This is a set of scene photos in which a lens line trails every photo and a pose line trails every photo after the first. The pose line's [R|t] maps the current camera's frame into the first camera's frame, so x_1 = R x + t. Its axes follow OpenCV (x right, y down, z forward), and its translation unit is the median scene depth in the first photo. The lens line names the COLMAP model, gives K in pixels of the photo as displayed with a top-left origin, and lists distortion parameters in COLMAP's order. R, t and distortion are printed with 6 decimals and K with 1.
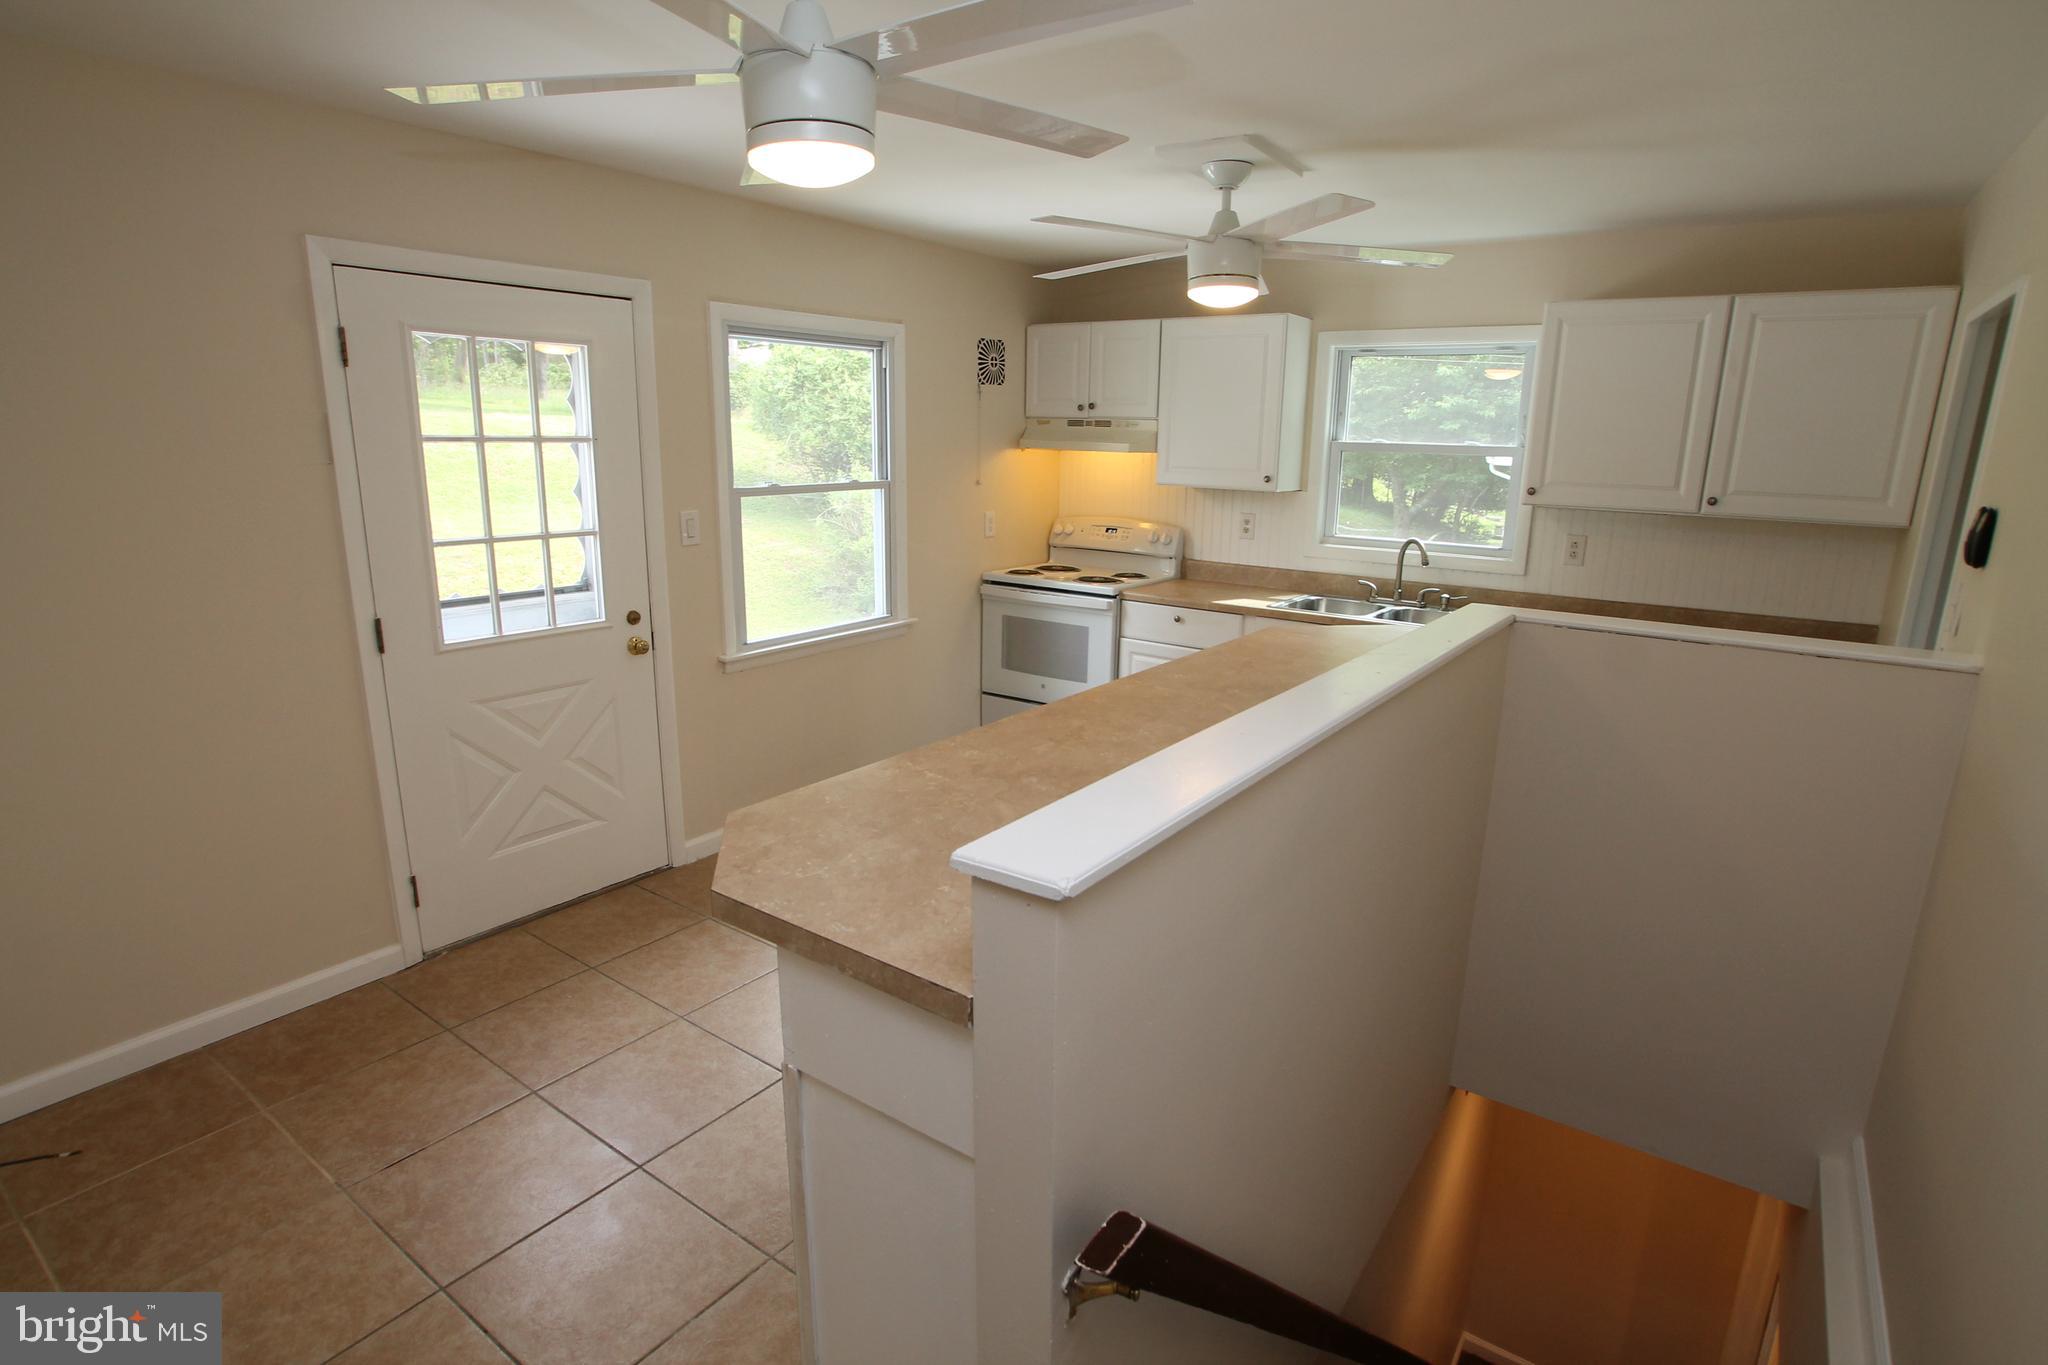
lens RADIAL K [[1045.4, 0, 1030.1], [0, 1045.4, 697.5], [0, 0, 1]] dist [-0.082485, 0.042086]
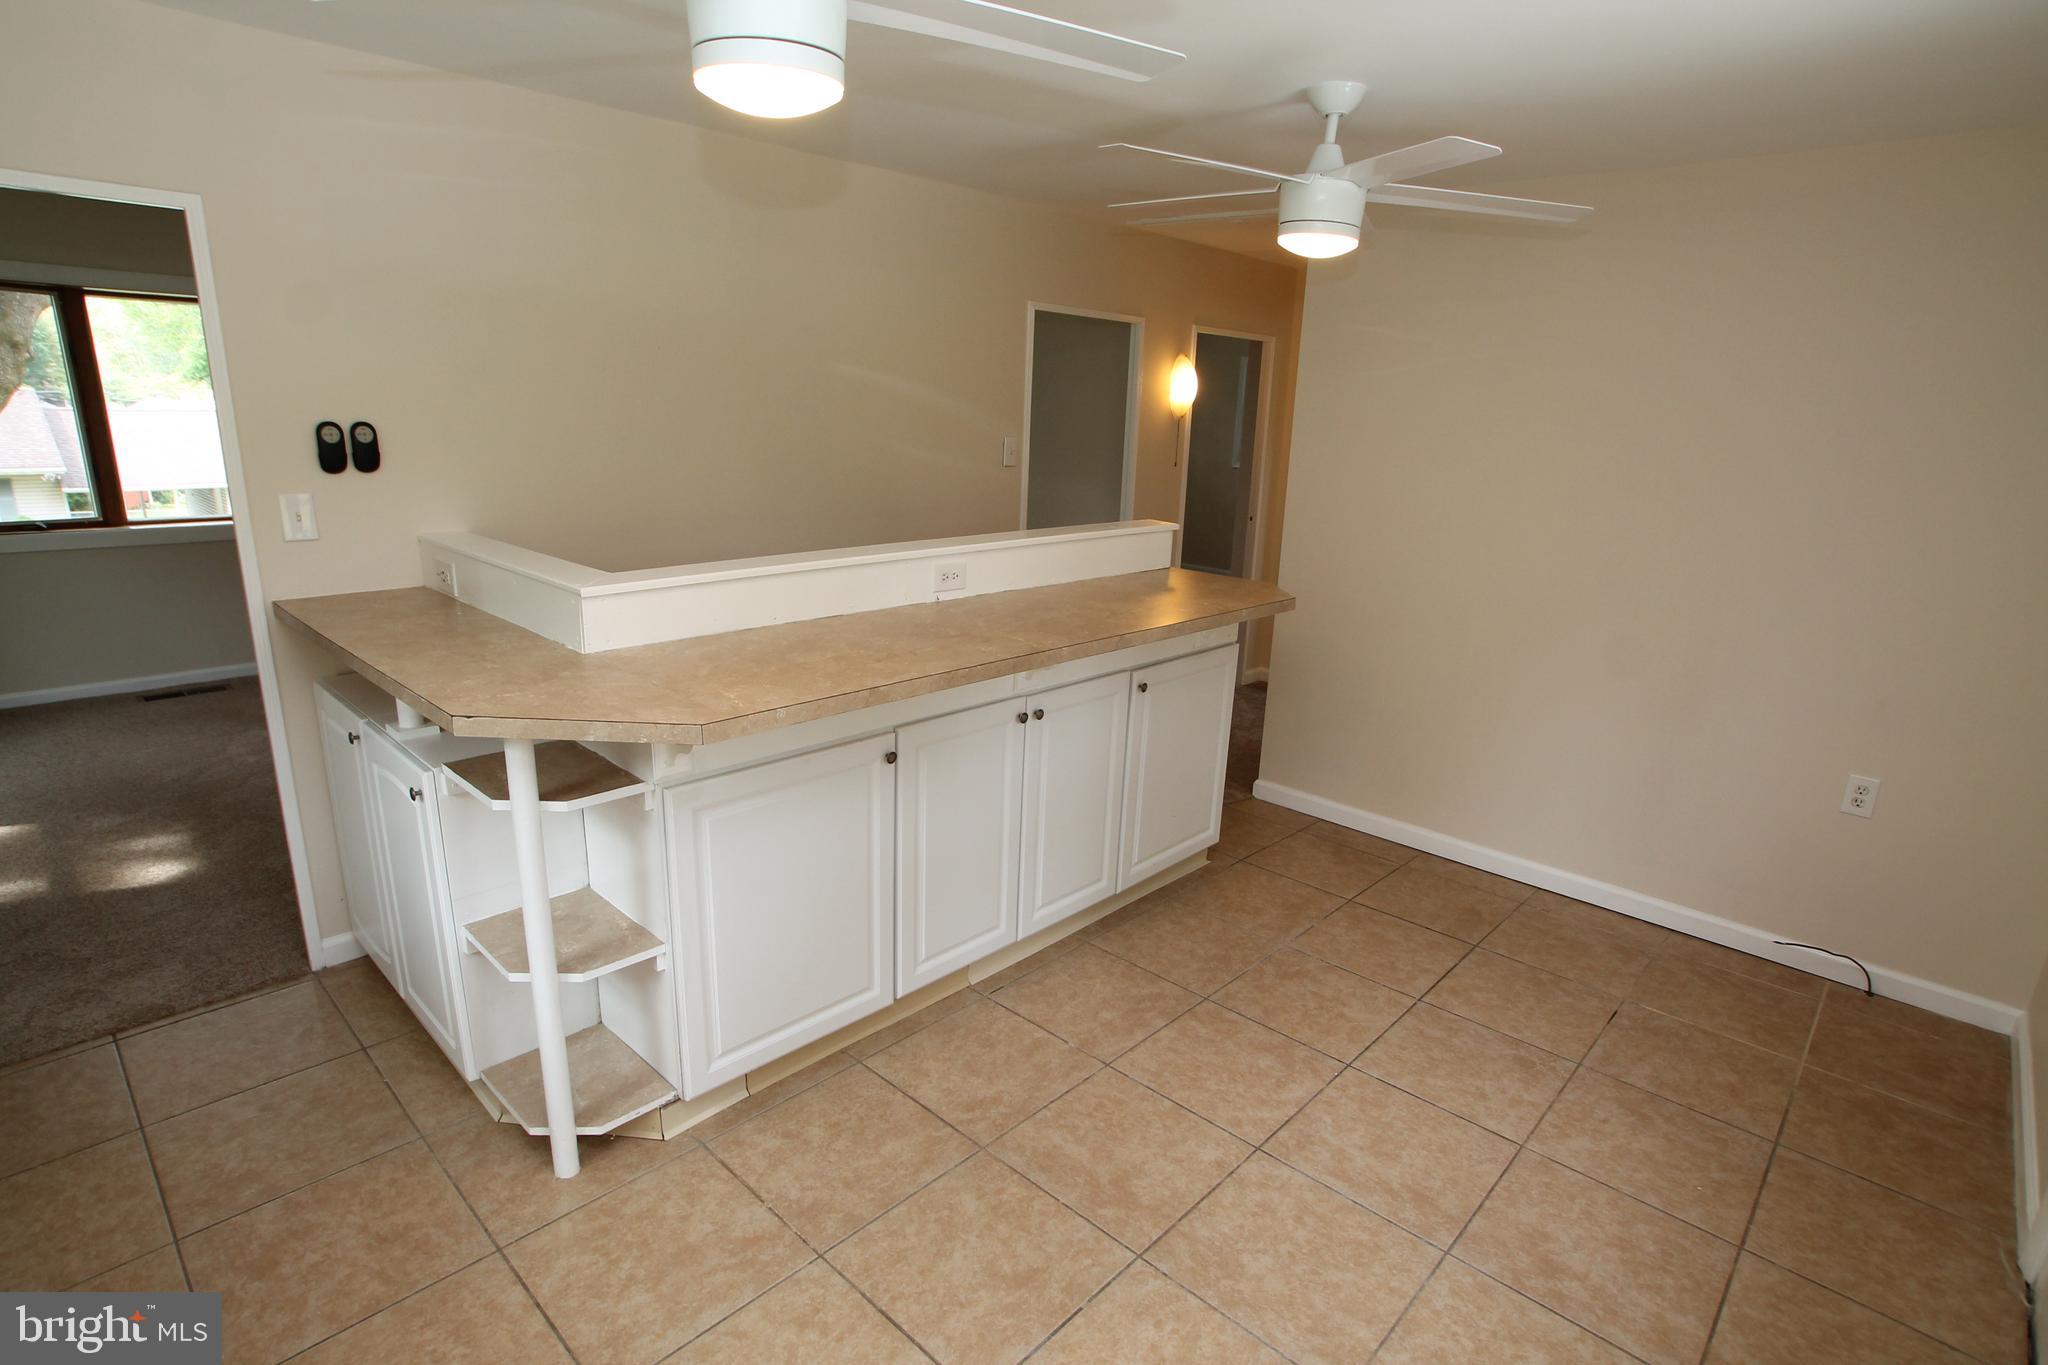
lens RADIAL K [[1045.4, 0, 1030.1], [0, 1045.4, 697.5], [0, 0, 1]] dist [-0.082485, 0.042086]
pose [[-0.989360, -0.091207, 0.113352, -0.005682], [-0.021917, 0.863645, 0.503623, -0.277868], [-0.143830, 0.495780, -0.856455, 1.092278]]
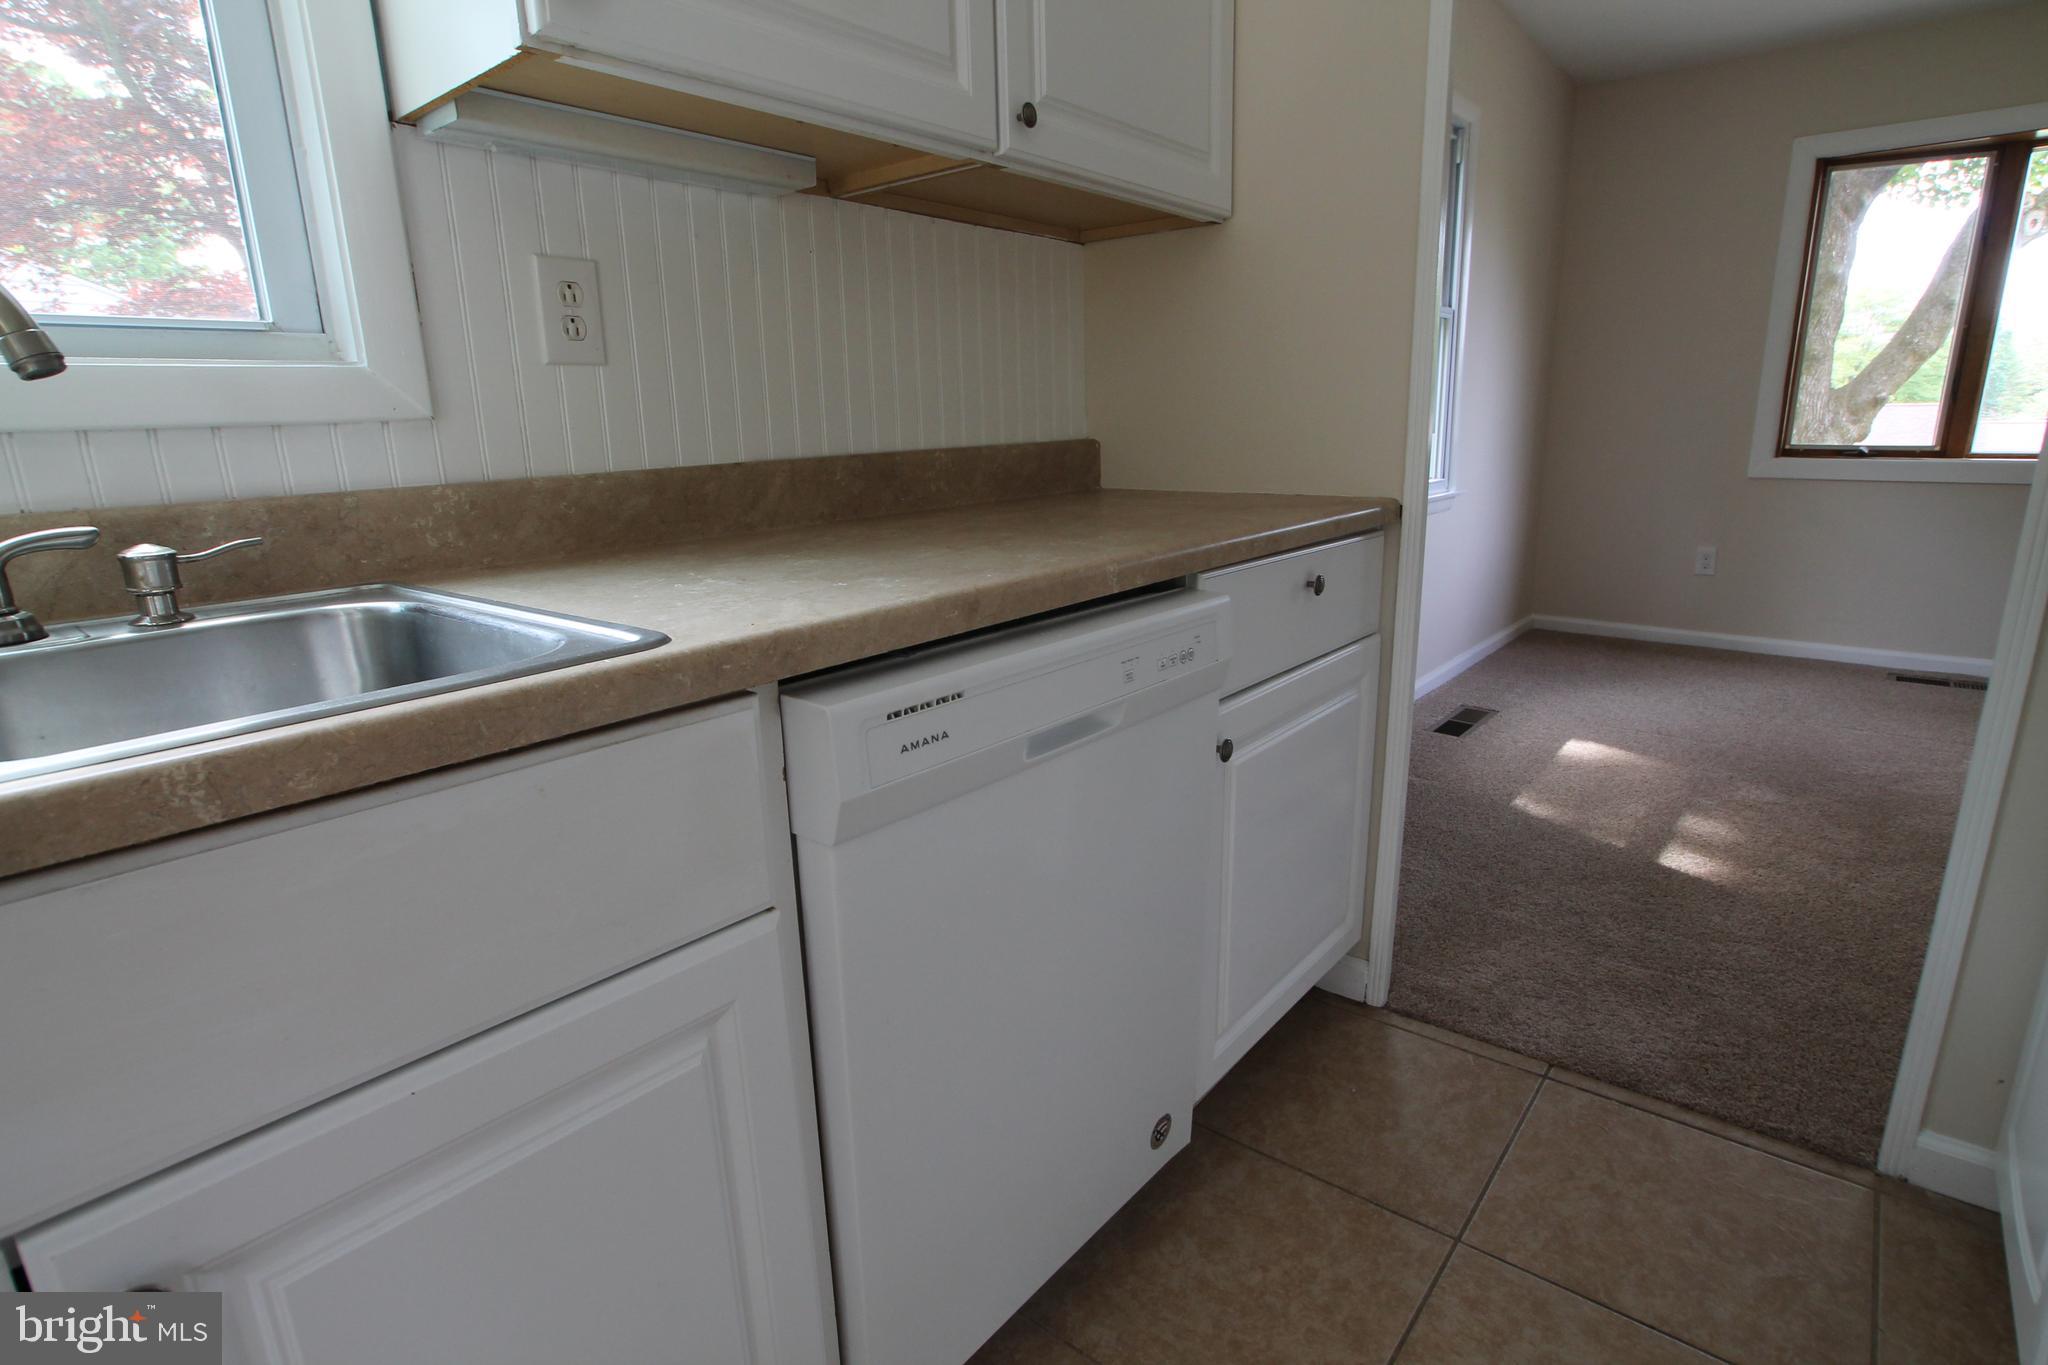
lens RADIAL K [[1031.4, 0, 1025.9], [0, 1031.4, 688.7], [0, 0, 1]] dist [-0.024482, 0.000783]
pose [[0.063112, -0.275418, 0.959251, 0.230502], [0.268059, 0.930525, 0.249534, -0.081864], [-0.961333, 0.241387, 0.132555, 0.862528]]
